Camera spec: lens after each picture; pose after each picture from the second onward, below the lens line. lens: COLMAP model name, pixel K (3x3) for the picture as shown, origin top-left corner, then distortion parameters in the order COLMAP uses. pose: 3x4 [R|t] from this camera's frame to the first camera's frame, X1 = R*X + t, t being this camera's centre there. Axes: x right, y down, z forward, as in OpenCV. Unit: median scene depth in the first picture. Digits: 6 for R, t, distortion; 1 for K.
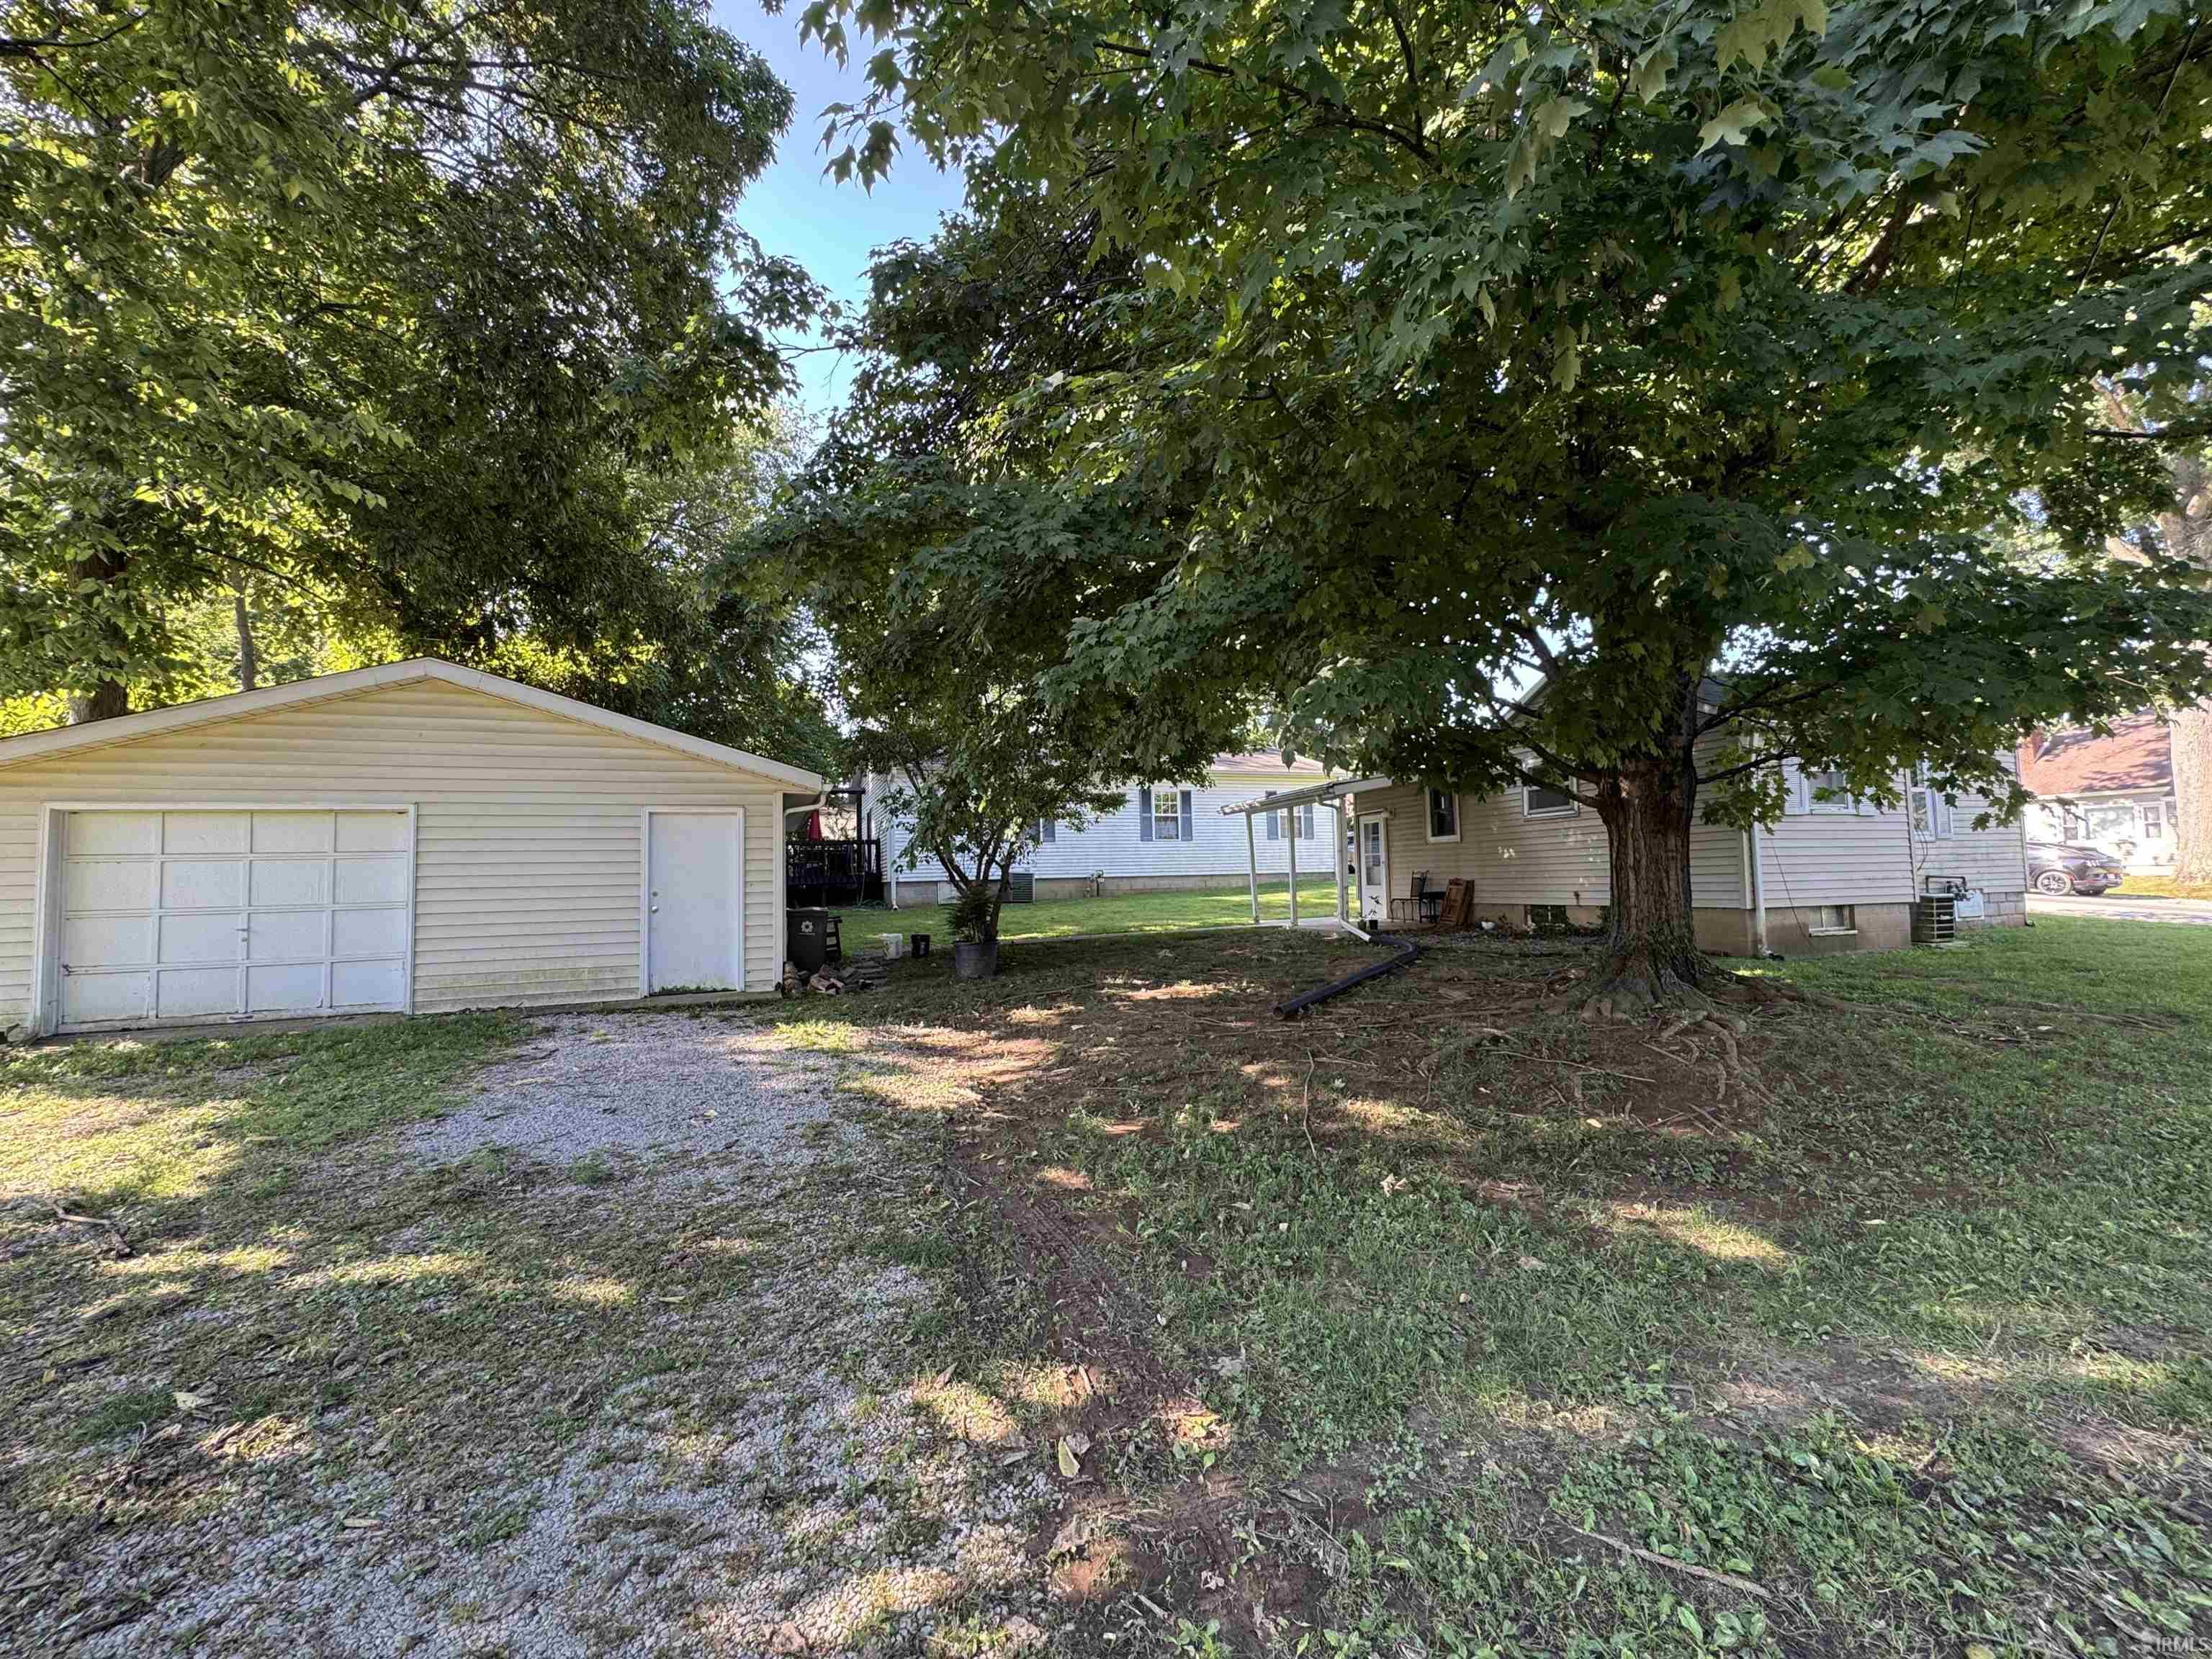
lens RADIAL K [[879.5, 0, 1089.0], [0, 879.5, 824.7], [0, 0, 1]] dist [0.000109, -0.000143]
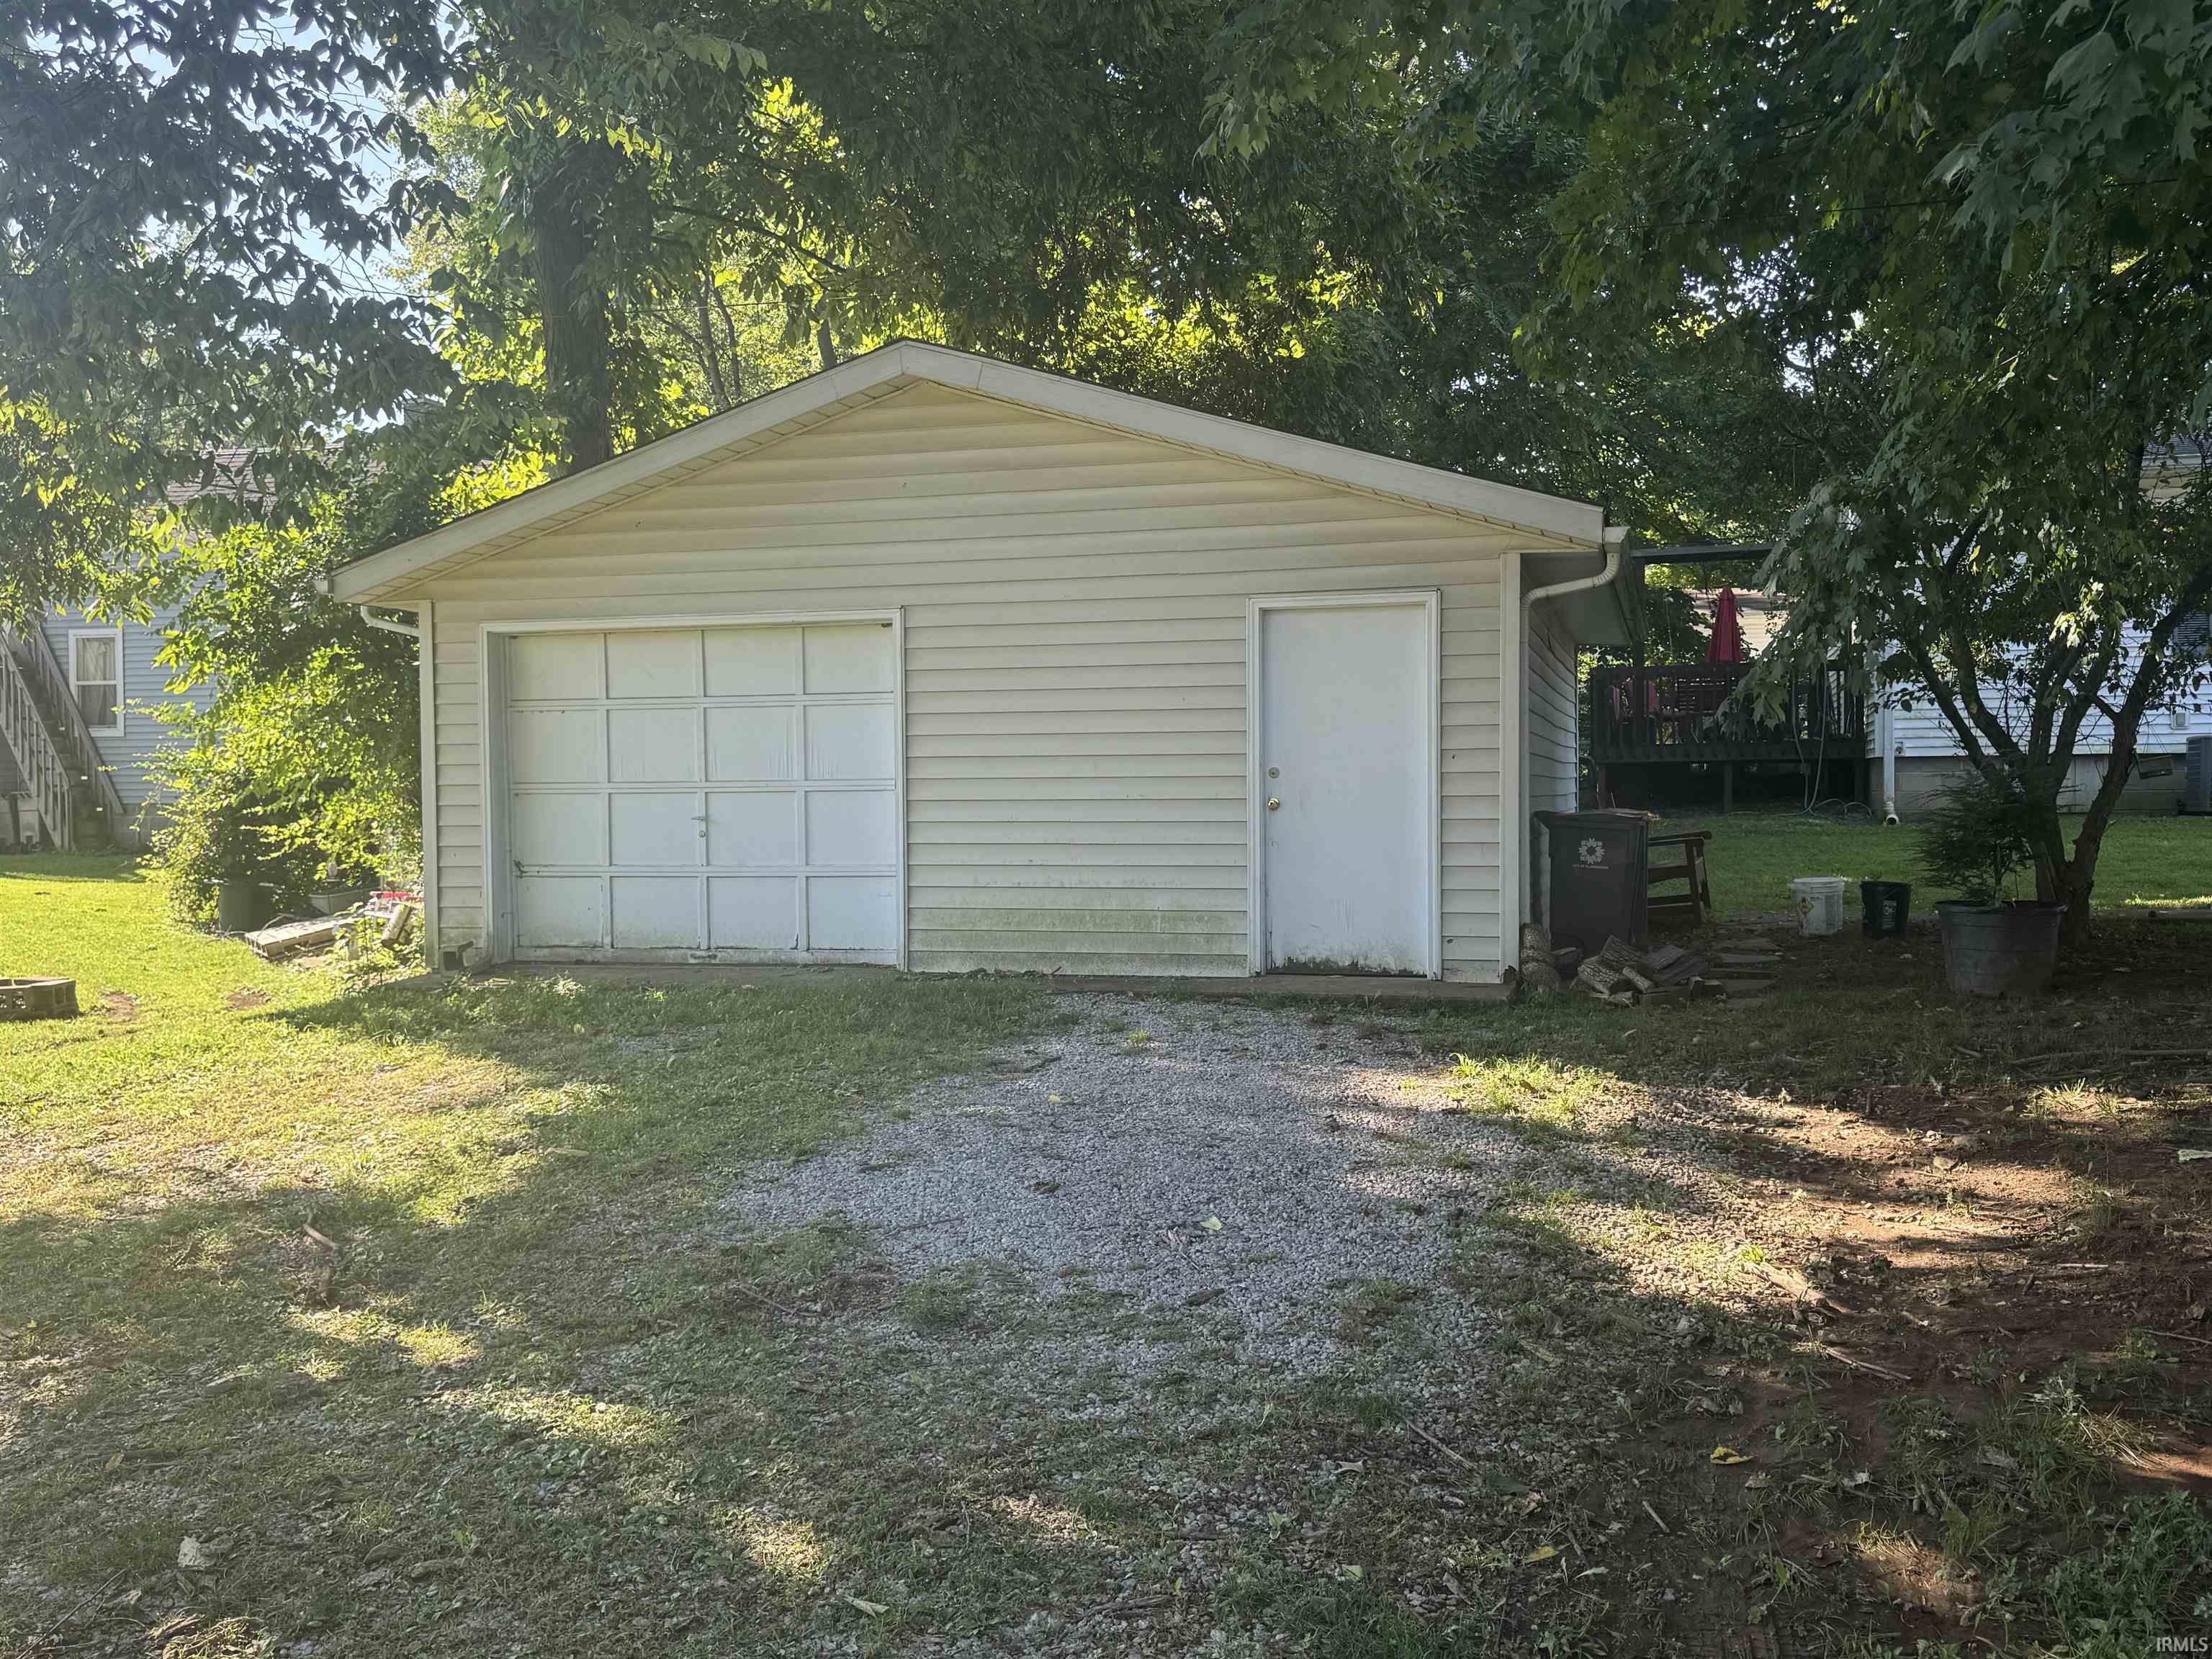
lens RADIAL K [[1868.3, 0, 1106.0], [0, 1868.3, 829.5], [0, 0, 1]] dist [0.137129, -0.246679]
pose [[0.798726, 0.033644, -0.600754, 0.133312], [0.027512, 0.995349, 0.092321, 0.018487], [0.601066, -0.090268, 0.794086, 0.175253]]
